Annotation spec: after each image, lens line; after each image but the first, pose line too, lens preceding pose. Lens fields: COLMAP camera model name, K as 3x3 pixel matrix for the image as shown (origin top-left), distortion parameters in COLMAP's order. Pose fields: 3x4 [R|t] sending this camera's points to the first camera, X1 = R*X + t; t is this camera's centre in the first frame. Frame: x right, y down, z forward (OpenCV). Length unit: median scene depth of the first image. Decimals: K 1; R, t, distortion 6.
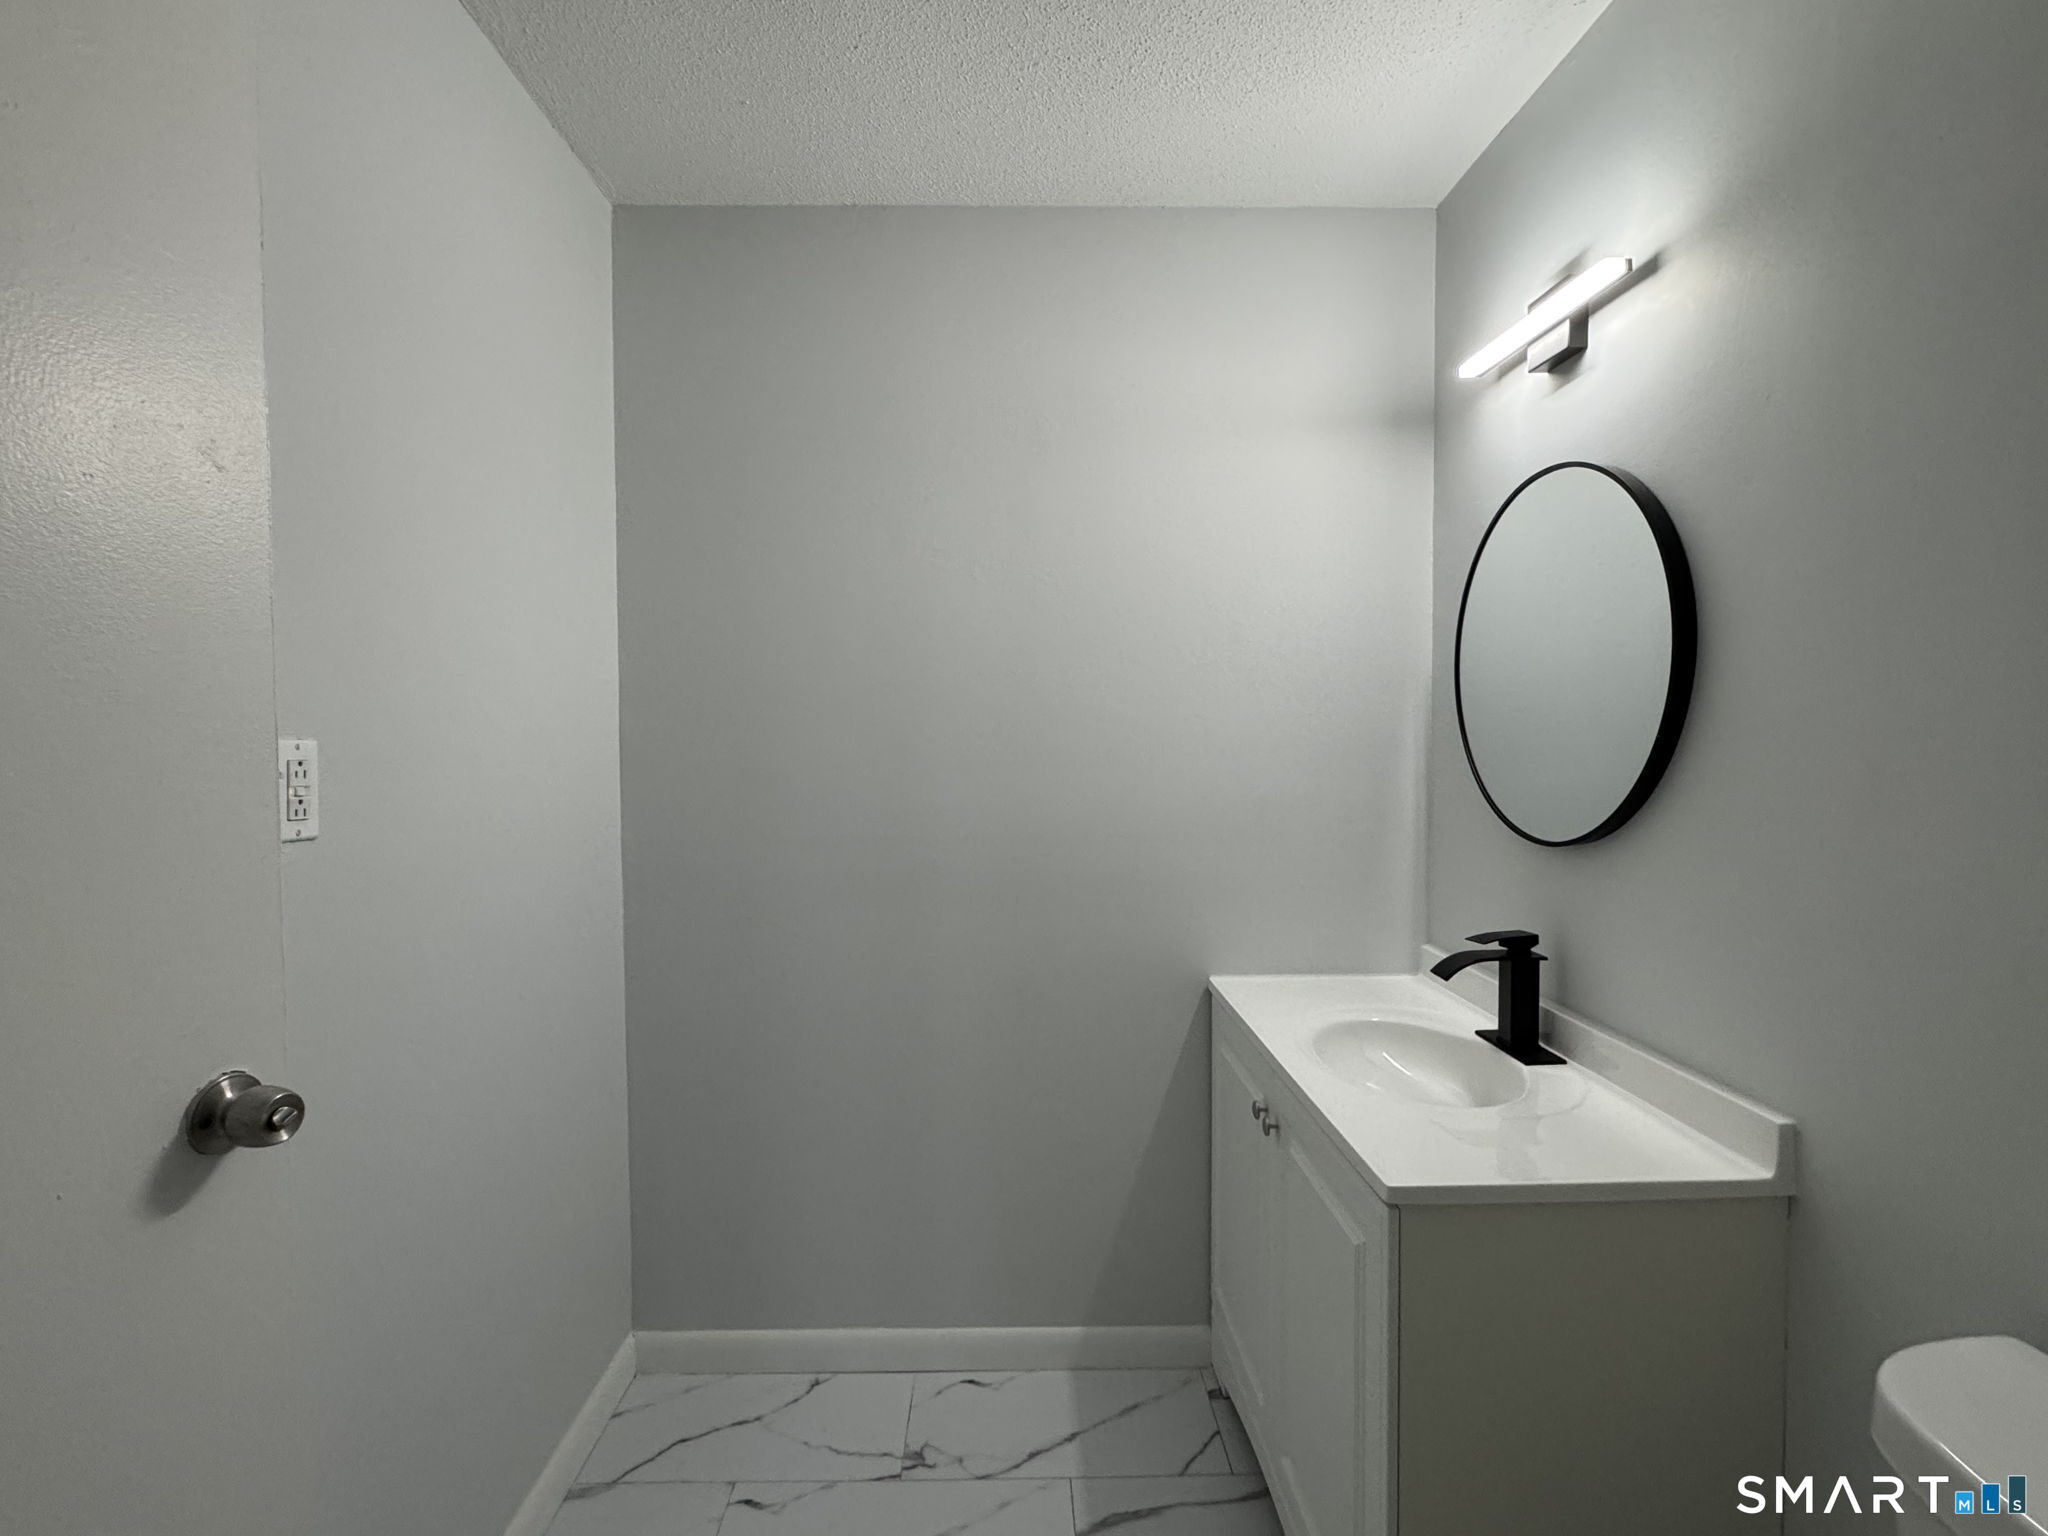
lens RADIAL K [[956.7, 0, 1022.1], [0, 956.7, 765.2], [0, 0, 1]] dist [-0.001313, 0.000381]
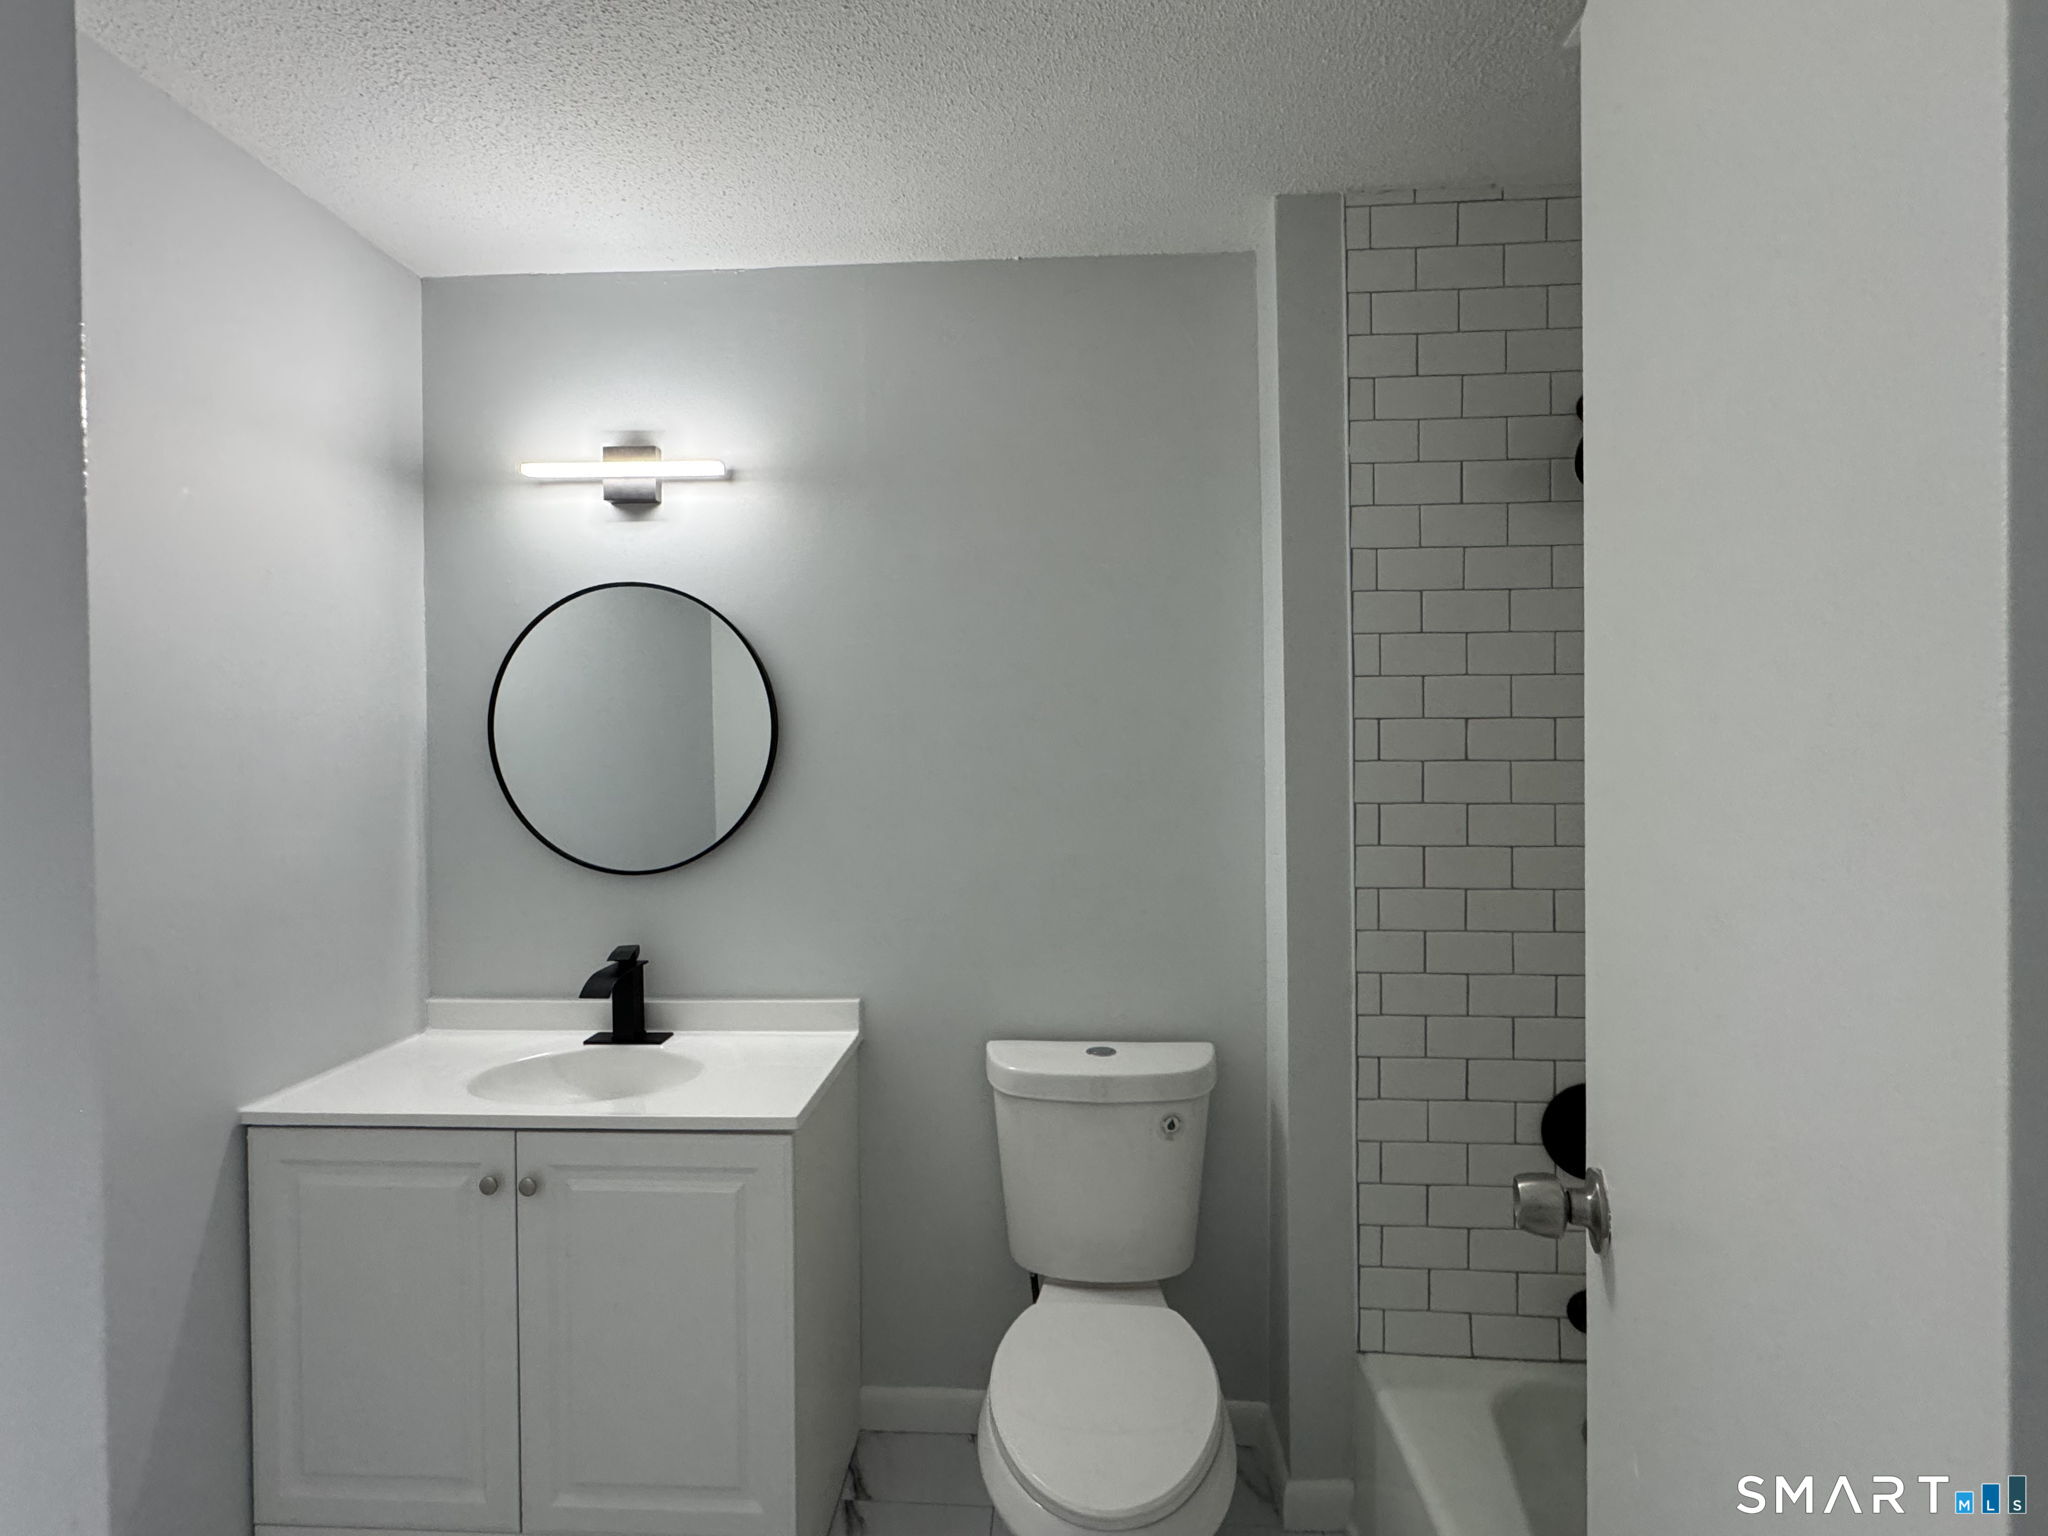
lens RADIAL K [[956.7, 0, 1022.1], [0, 956.7, 765.2], [0, 0, 1]] dist [-0.001313, 0.000381]
pose [[0.085806, -0.005463, 0.996297, -0.602281], [0.045041, 0.998984, 0.001599, -0.035642], [-0.995293, 0.044737, 0.085965, 0.328525]]
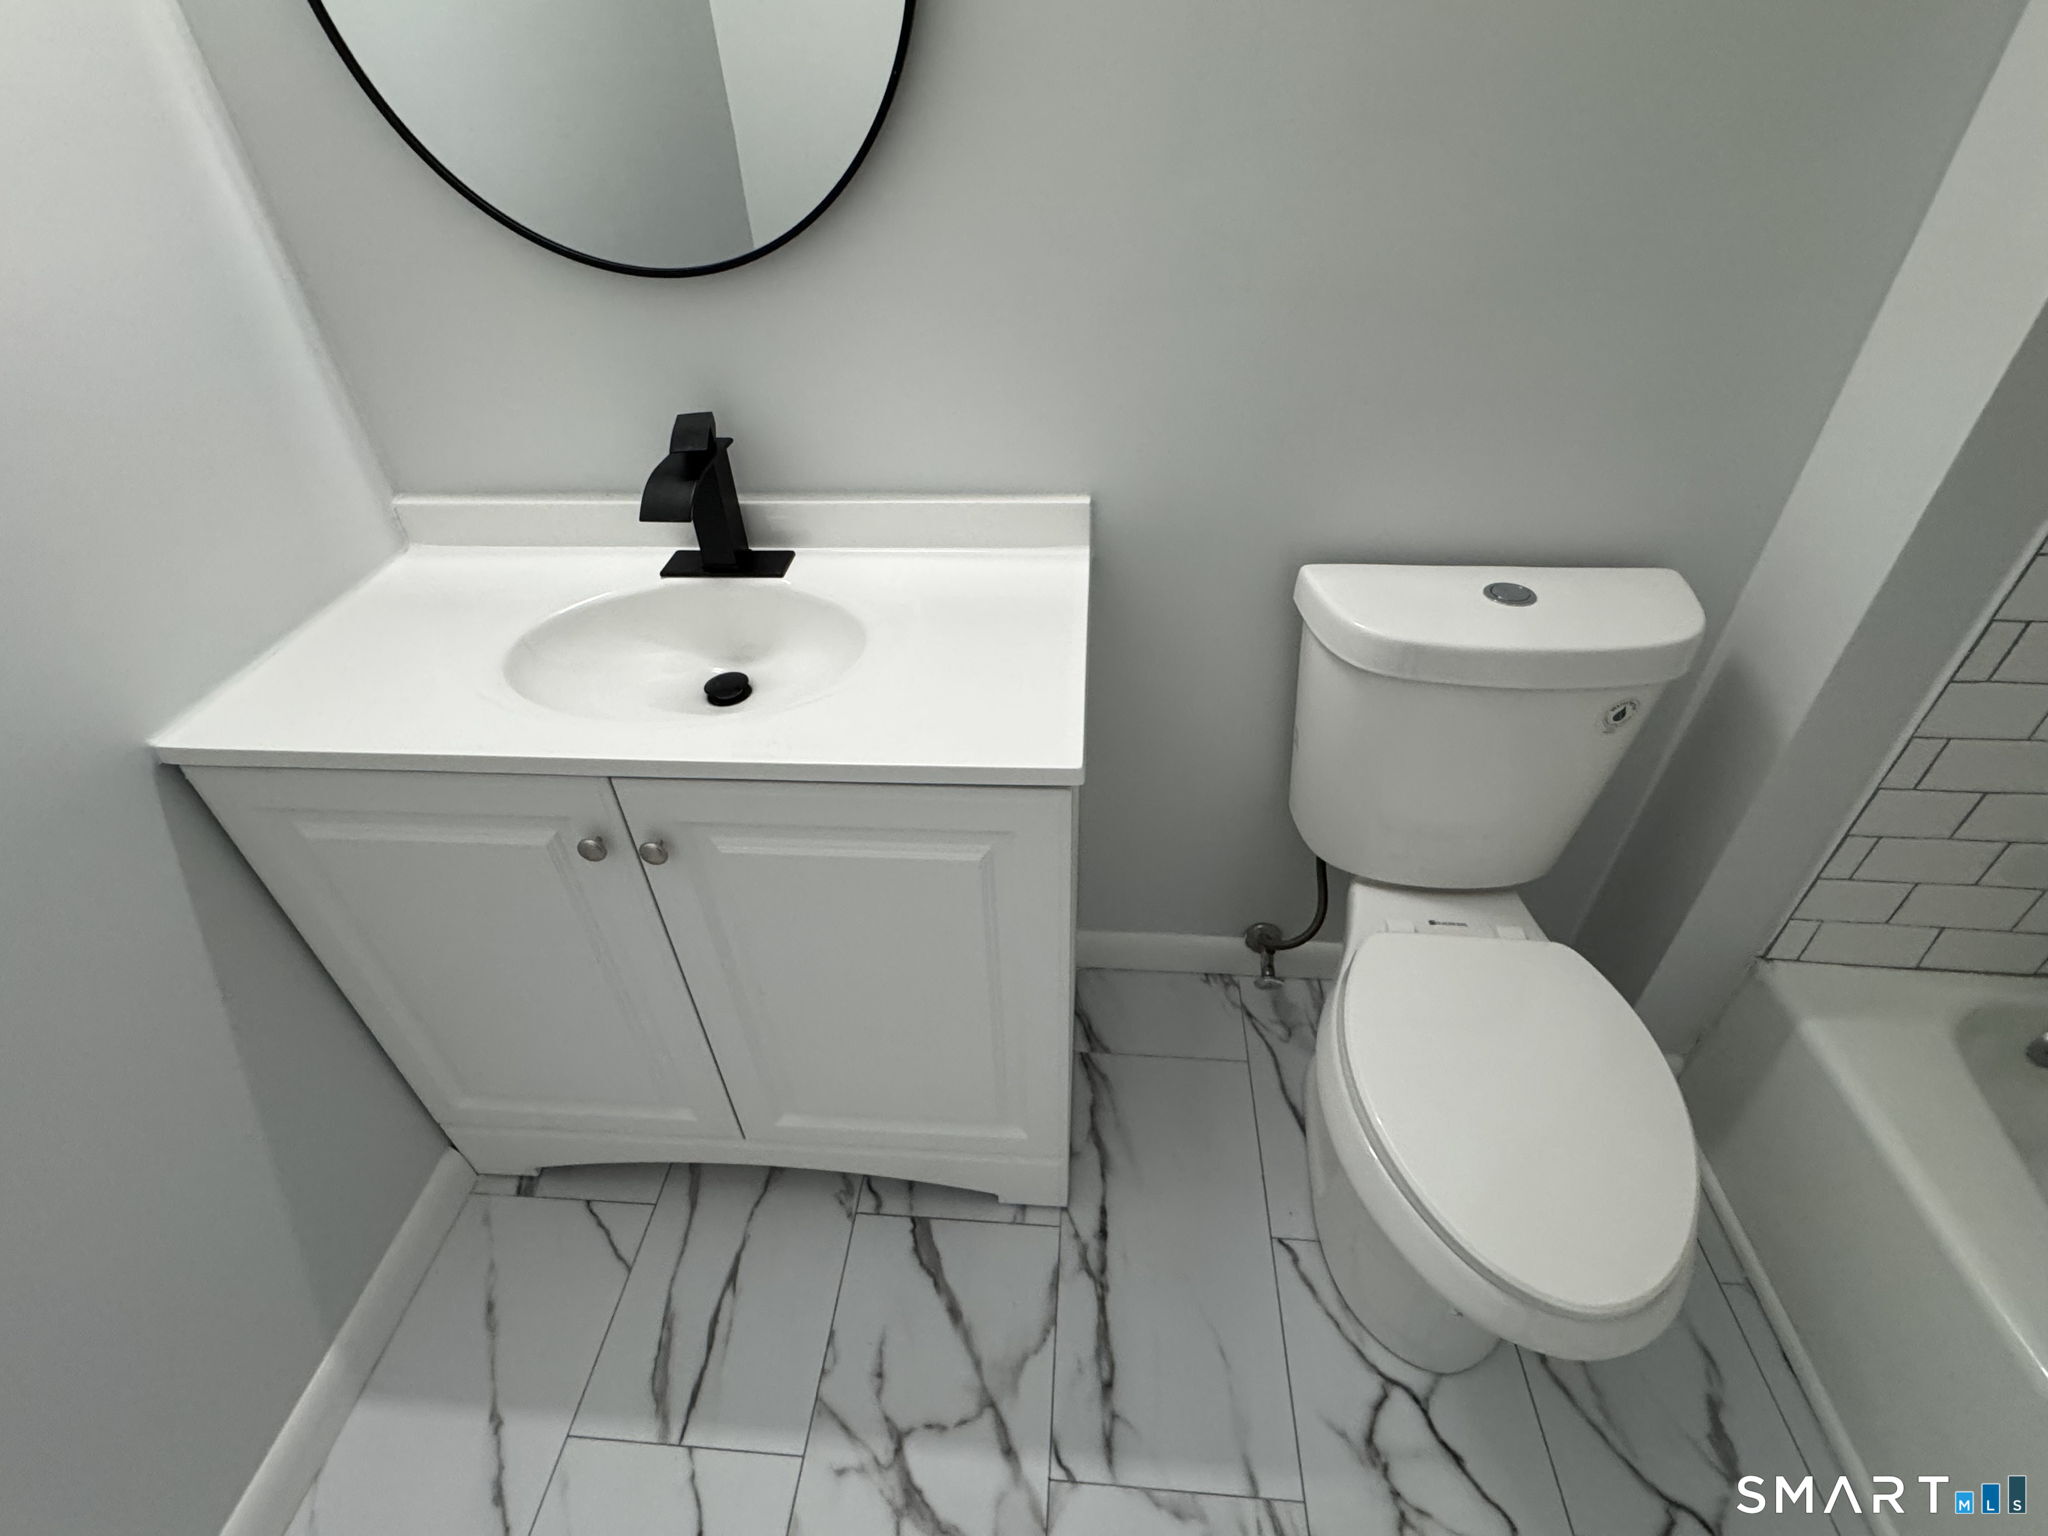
lens RADIAL K [[956.7, 0, 1022.1], [0, 956.7, 765.2], [0, 0, 1]] dist [-0.001313, 0.000381]
pose [[0.105802, -0.610538, 0.784888, -0.157480], [0.062365, 0.791838, 0.607538, -0.034406], [-0.992430, -0.015329, 0.121854, 0.589755]]
